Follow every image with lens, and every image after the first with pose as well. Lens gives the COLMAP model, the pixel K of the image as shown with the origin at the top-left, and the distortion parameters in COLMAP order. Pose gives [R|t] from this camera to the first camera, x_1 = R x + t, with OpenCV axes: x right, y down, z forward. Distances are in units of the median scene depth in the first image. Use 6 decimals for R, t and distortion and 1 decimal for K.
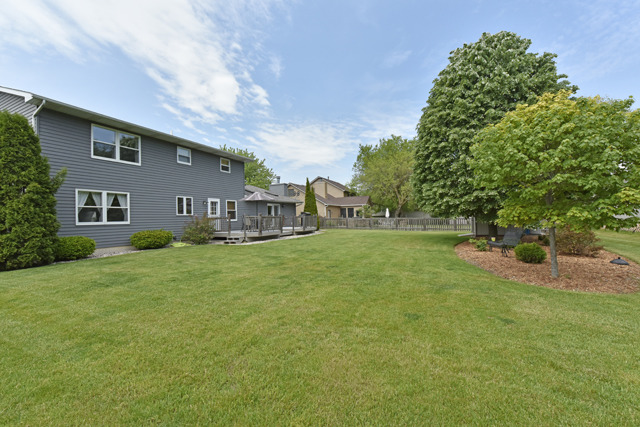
lens RADIAL K [[261.8, 0, 317.8], [0, 261.8, 213.4], [0, 0, 1]] dist [0.000799, 0.000068]
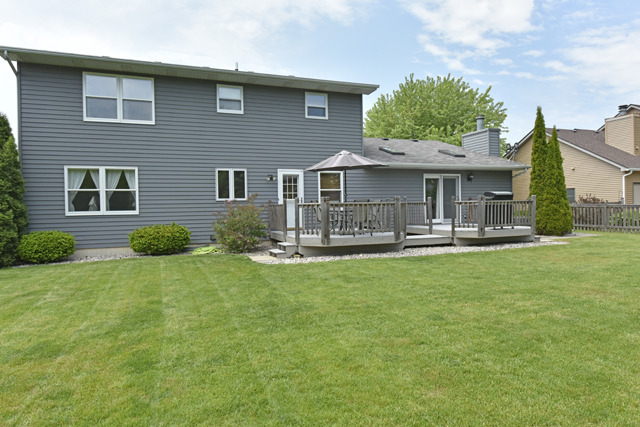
lens RADIAL K [[395.0, 0, 322.0], [0, 395.0, 214.1], [0, 0, 1]] dist [-0.005112, -0.003626]
pose [[0.709866, 0.022694, -0.703971, 0.287204], [0.013106, 0.998882, 0.045417, -0.000203], [0.704215, -0.041466, 0.708775, 0.559616]]
